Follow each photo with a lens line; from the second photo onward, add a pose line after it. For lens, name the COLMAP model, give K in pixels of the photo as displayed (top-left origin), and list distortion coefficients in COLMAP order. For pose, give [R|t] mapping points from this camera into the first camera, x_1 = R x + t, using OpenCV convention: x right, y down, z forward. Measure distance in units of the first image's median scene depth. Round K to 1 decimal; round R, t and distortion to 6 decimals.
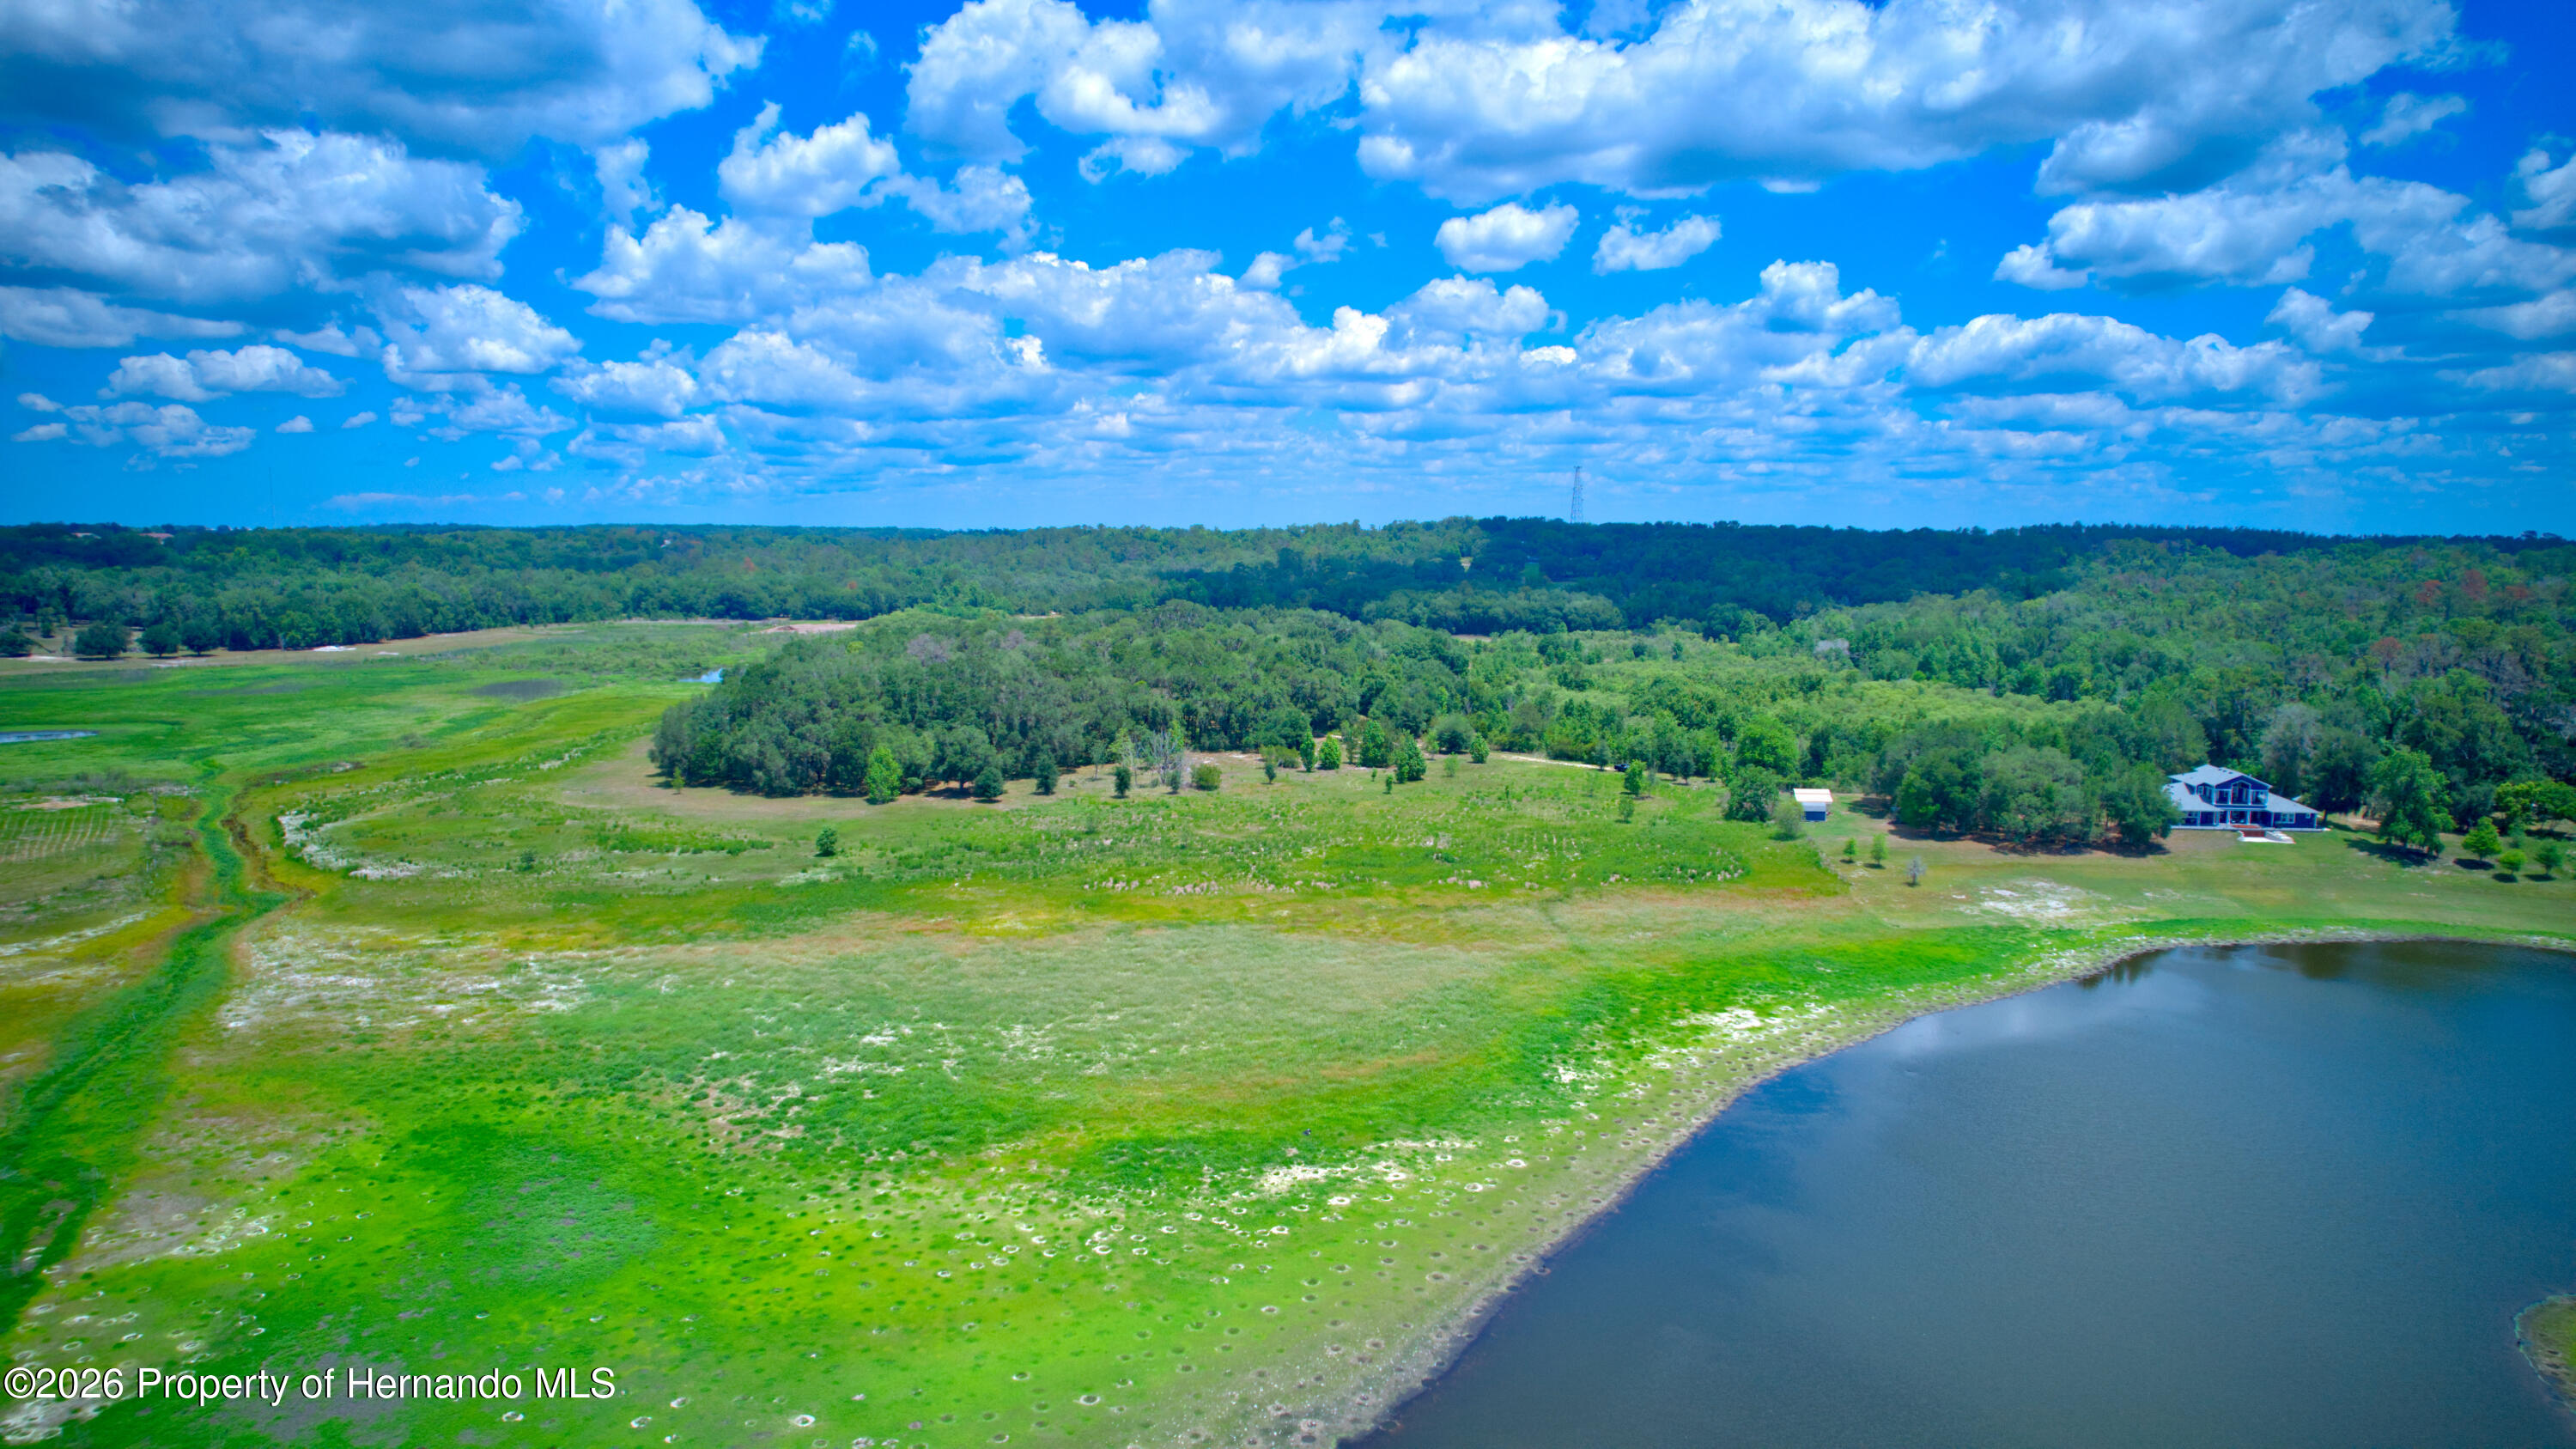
lens RADIAL K [[1645.8, 0, 1288.0], [0, 1645.8, 724.5], [0, 0, 1]] dist [-0.087939, 0.075740]
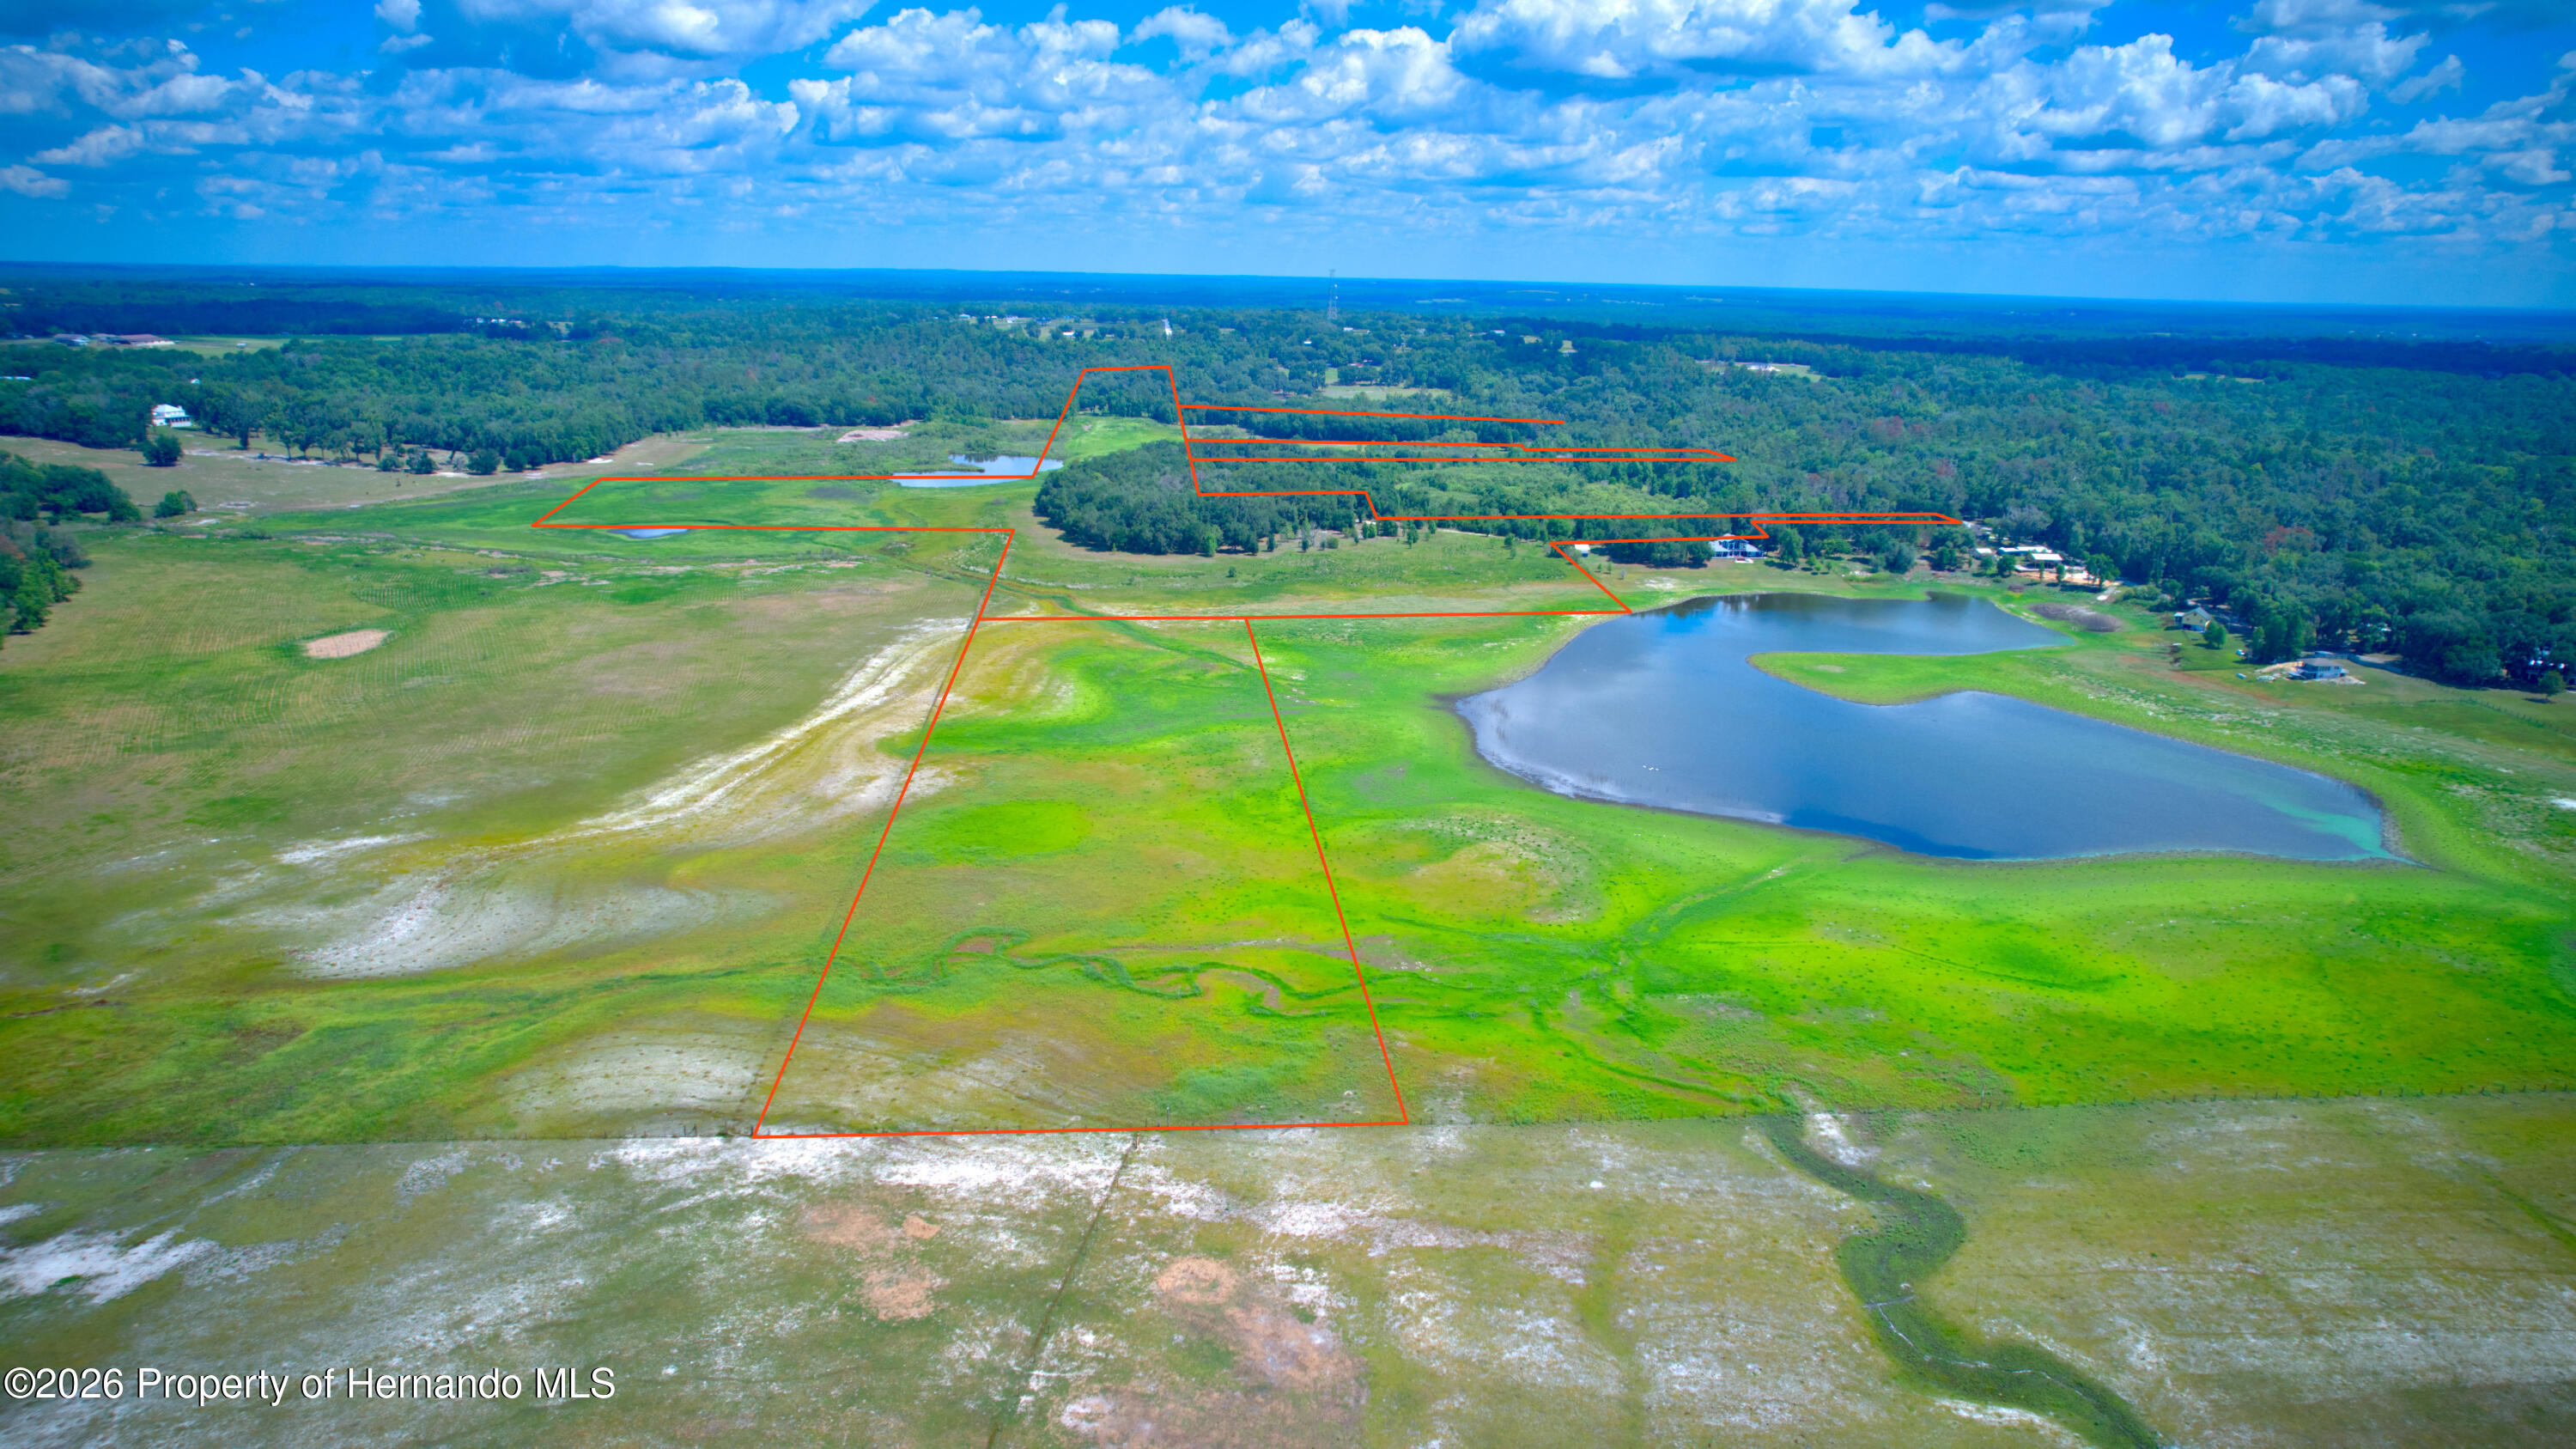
lens RADIAL K [[1645.8, 0, 1288.0], [0, 1645.8, 724.5], [0, 0, 1]] dist [-0.087939, 0.075740]
pose [[0.980823, -0.038376, 0.191087, -0.595668], [0.007862, 0.987416, 0.157949, -0.086023], [-0.194744, -0.153417, 0.968782, -1.358968]]
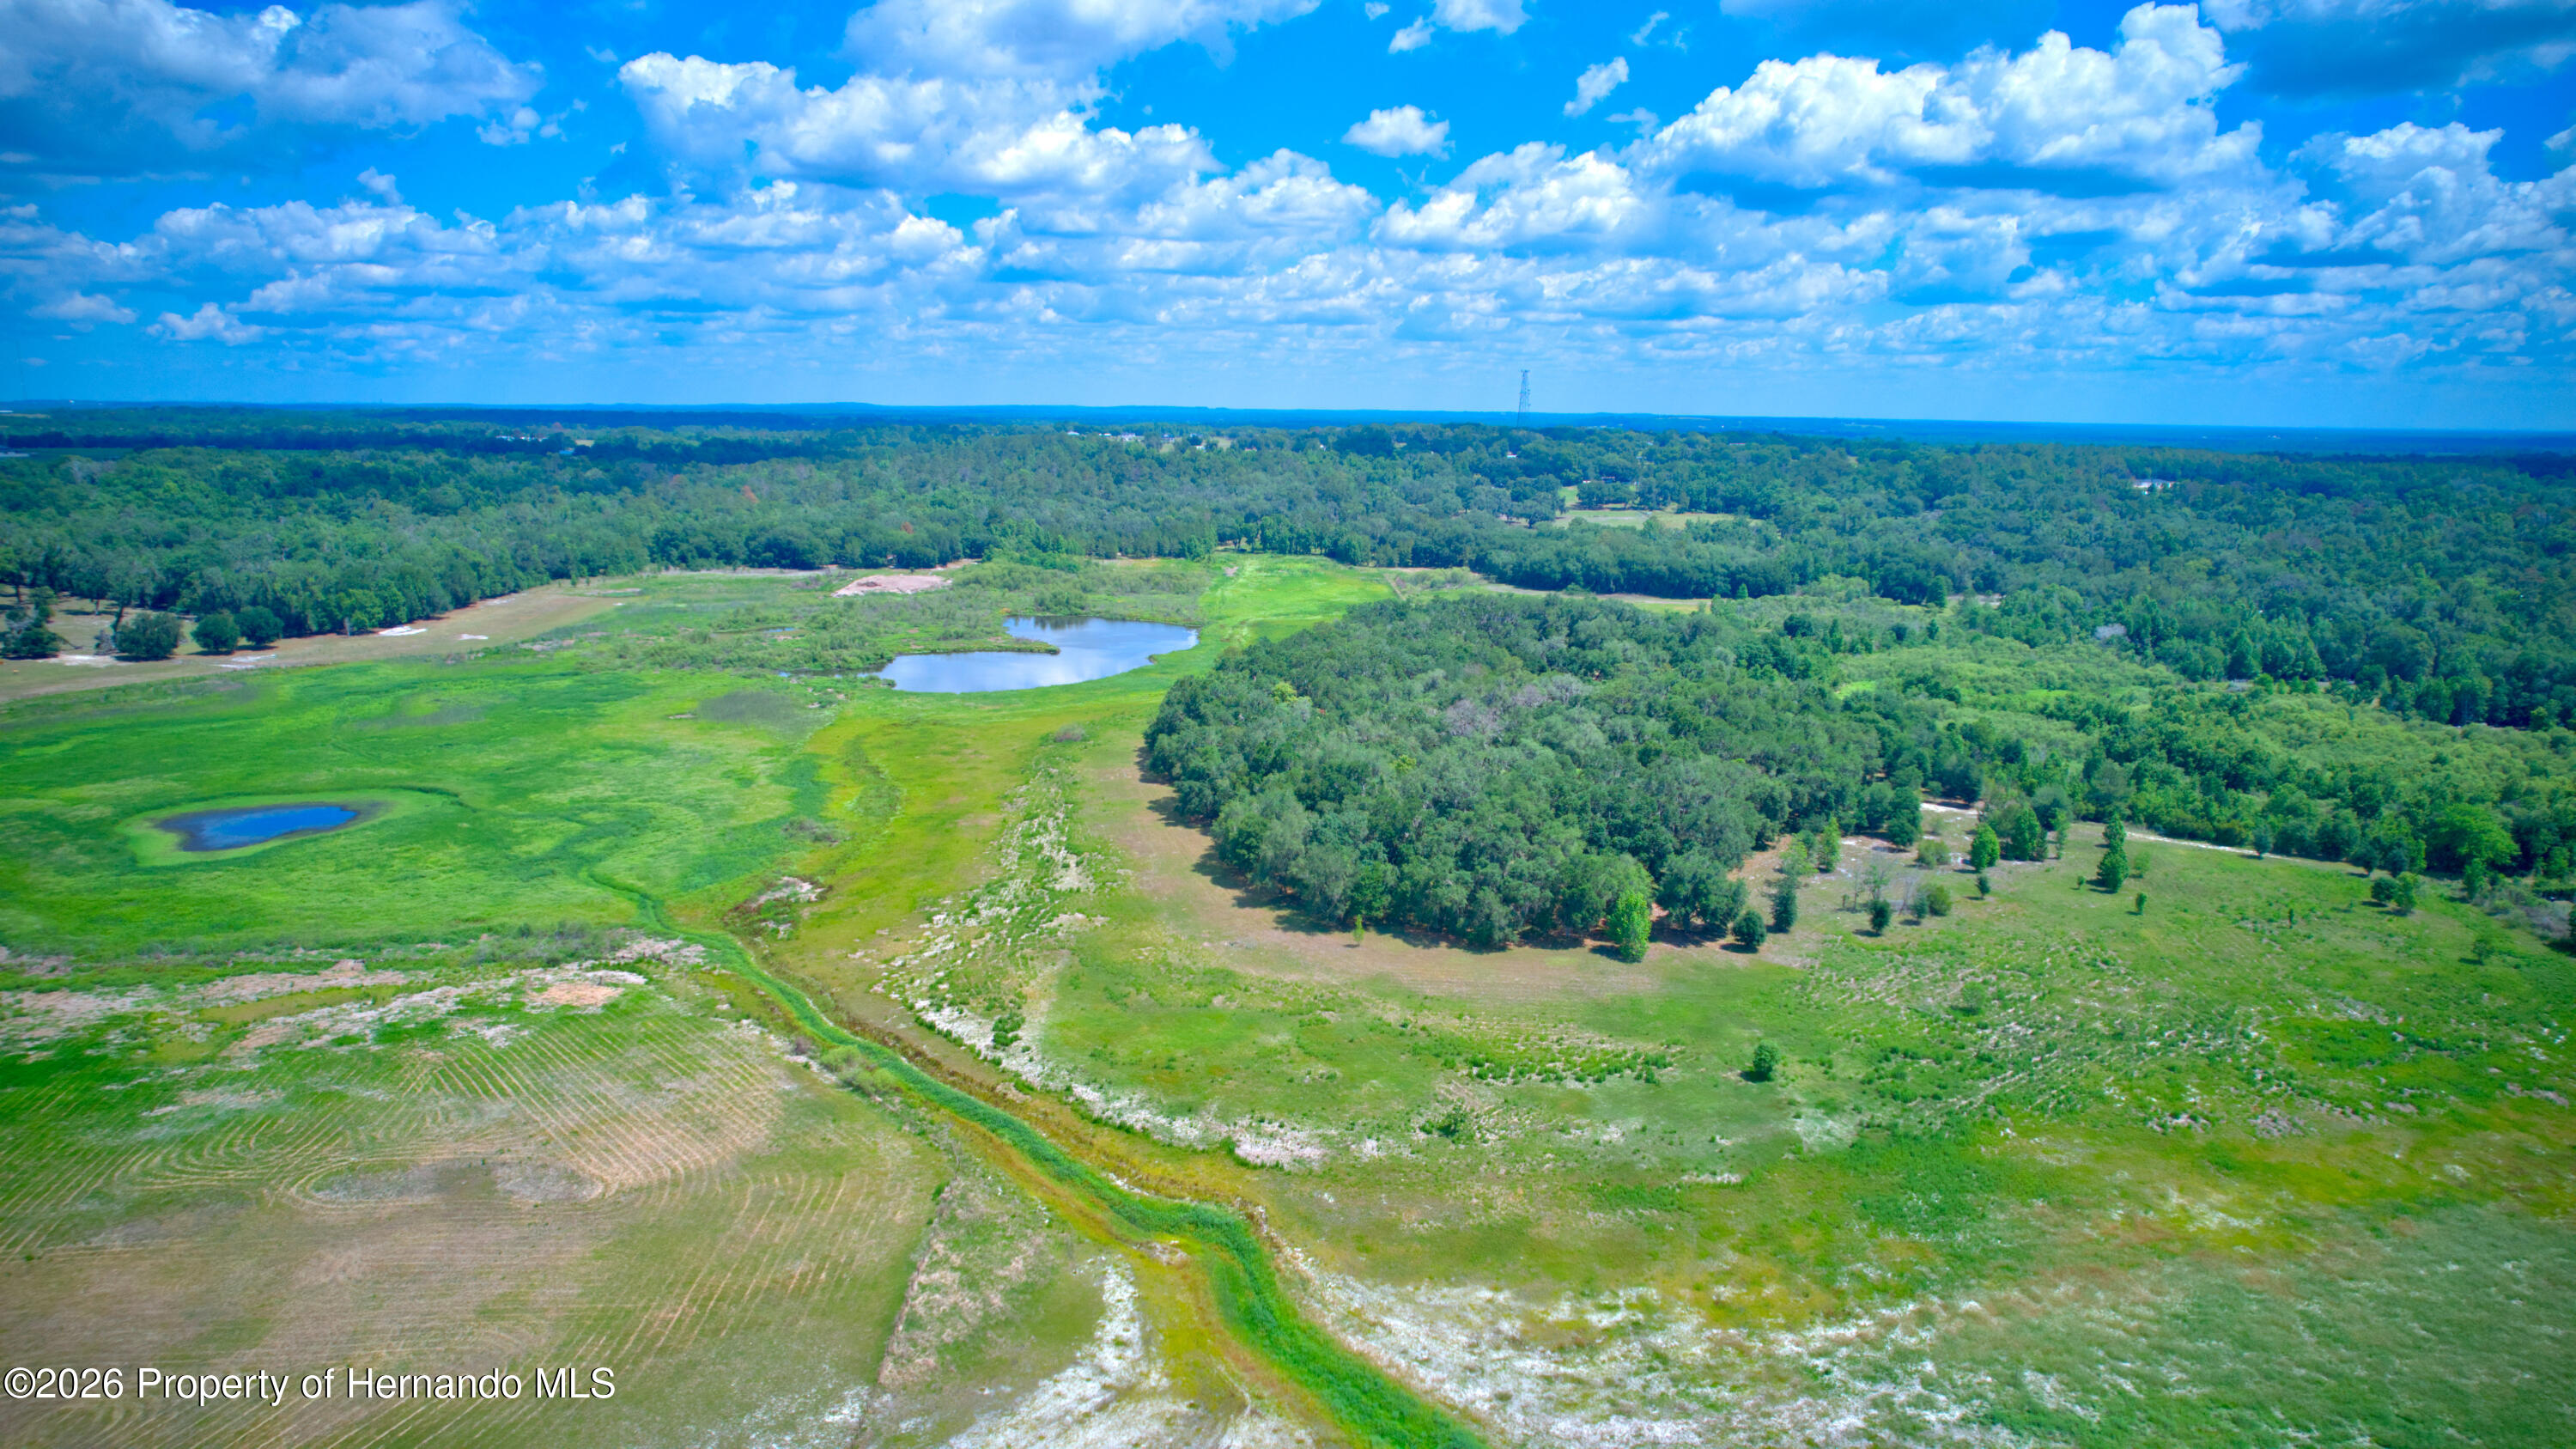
lens RADIAL K [[1645.8, 0, 1288.0], [0, 1645.8, 724.5], [0, 0, 1]] dist [-0.087939, 0.075740]
pose [[0.992138, -0.017896, 0.123866, -0.518687], [0.008221, 0.996905, 0.078180, -0.136554], [-0.124882, -0.076547, 0.989214, 0.190844]]
